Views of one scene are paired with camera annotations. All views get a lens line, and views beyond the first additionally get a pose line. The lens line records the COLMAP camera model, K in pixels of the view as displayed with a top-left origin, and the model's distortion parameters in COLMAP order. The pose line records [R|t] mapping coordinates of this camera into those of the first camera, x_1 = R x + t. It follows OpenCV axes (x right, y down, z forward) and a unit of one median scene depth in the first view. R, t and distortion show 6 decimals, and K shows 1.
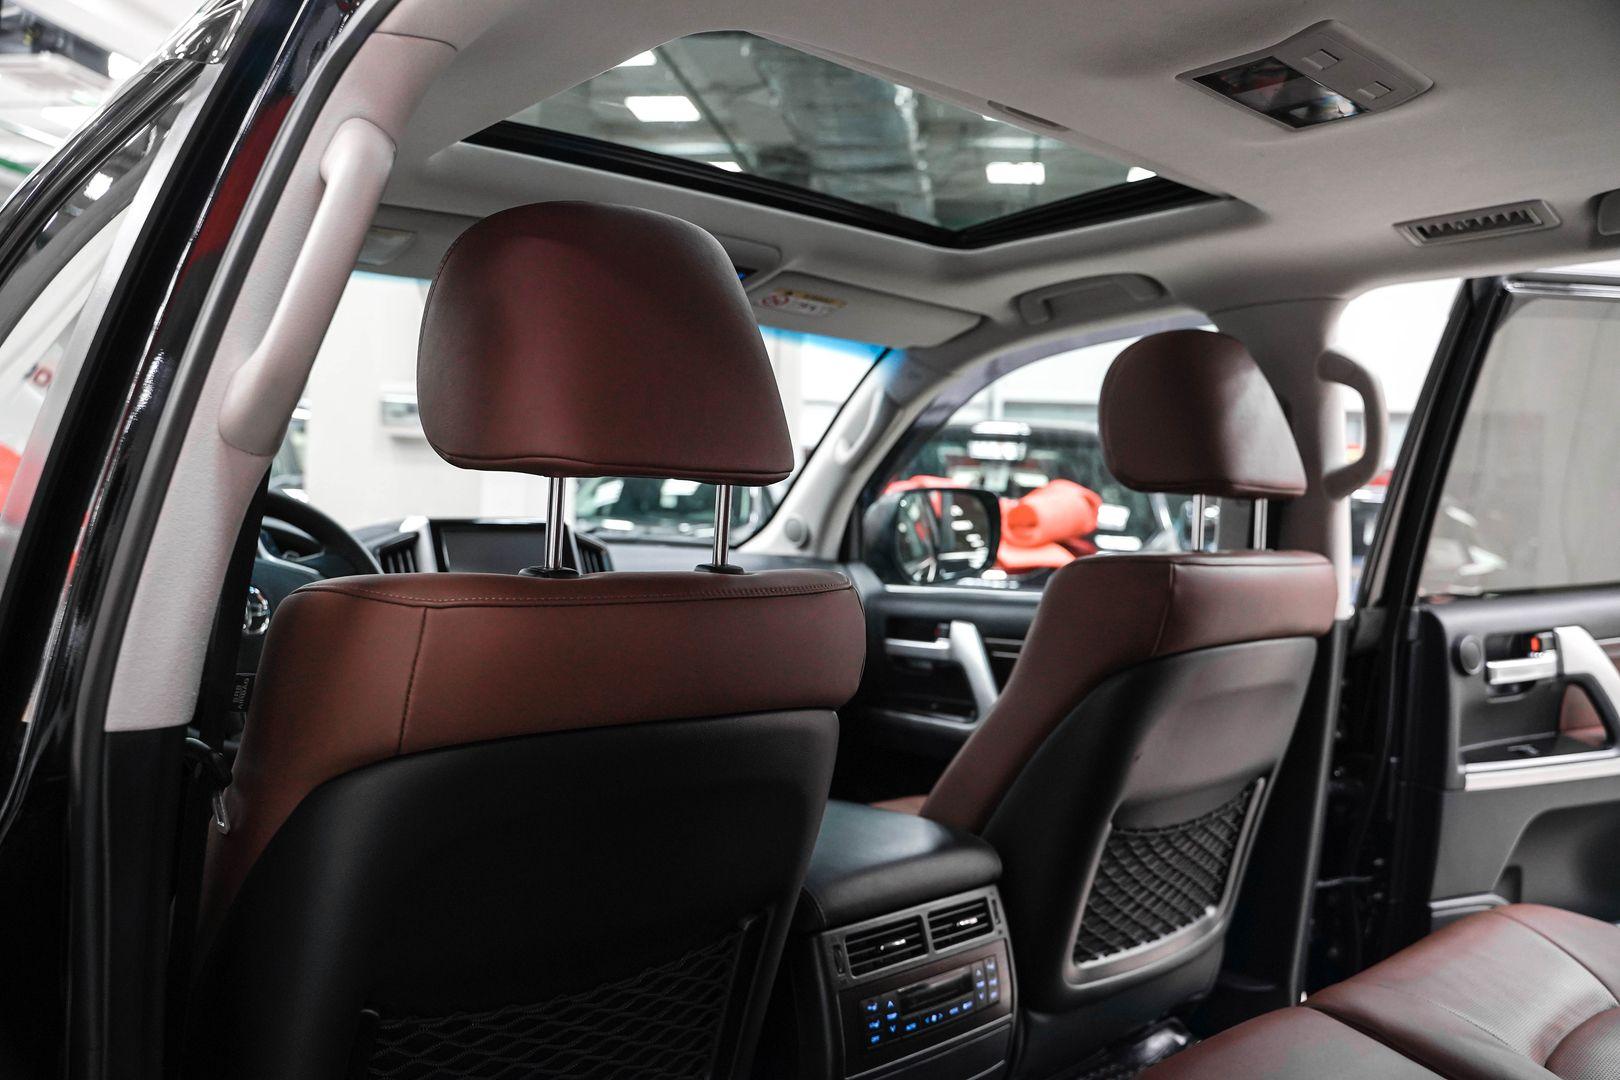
lens RADIAL K [[1326.9, 0, 810.0], [0, 1326.9, 540.0], [0, 0, 1]] dist [-0.119825, 0.101224]
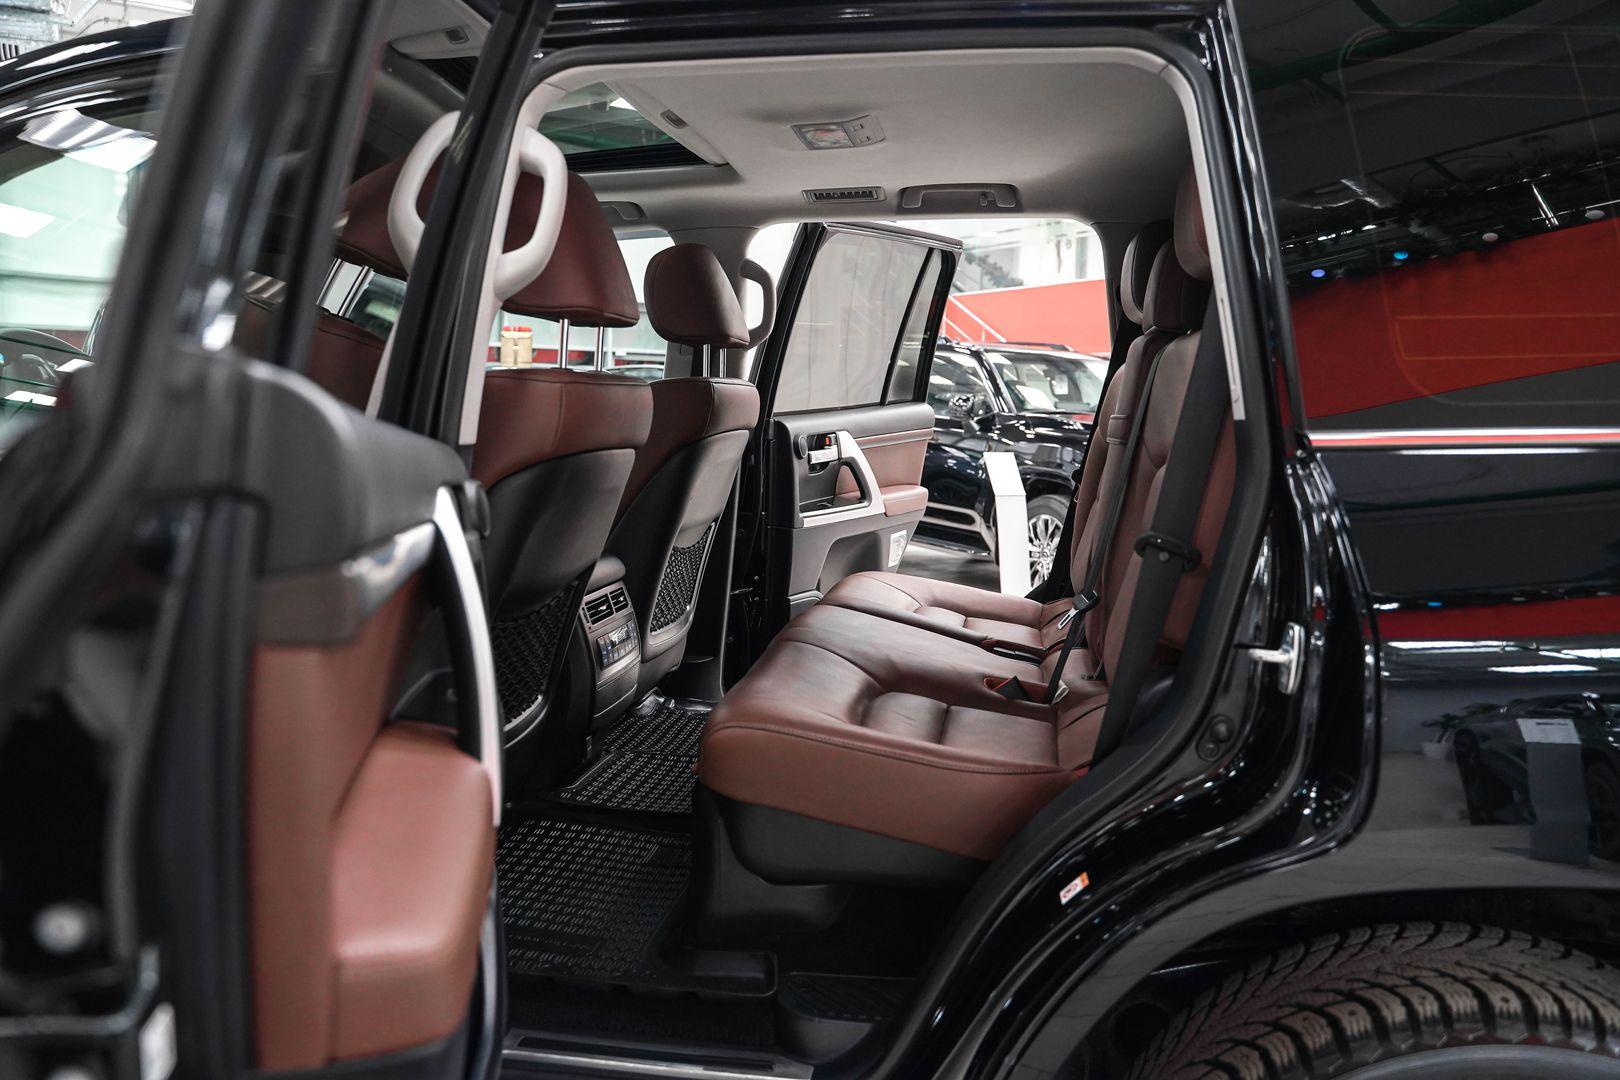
lens RADIAL K [[1326.9, 0, 810.0], [0, 1326.9, 540.0], [0, 0, 1]] dist [-0.119825, 0.101224]
pose [[0.775199, -0.073310, 0.627449, -0.561009], [0.017457, 0.995350, 0.094728, 0.046868], [-0.631476, -0.062480, 0.772874, -0.330325]]
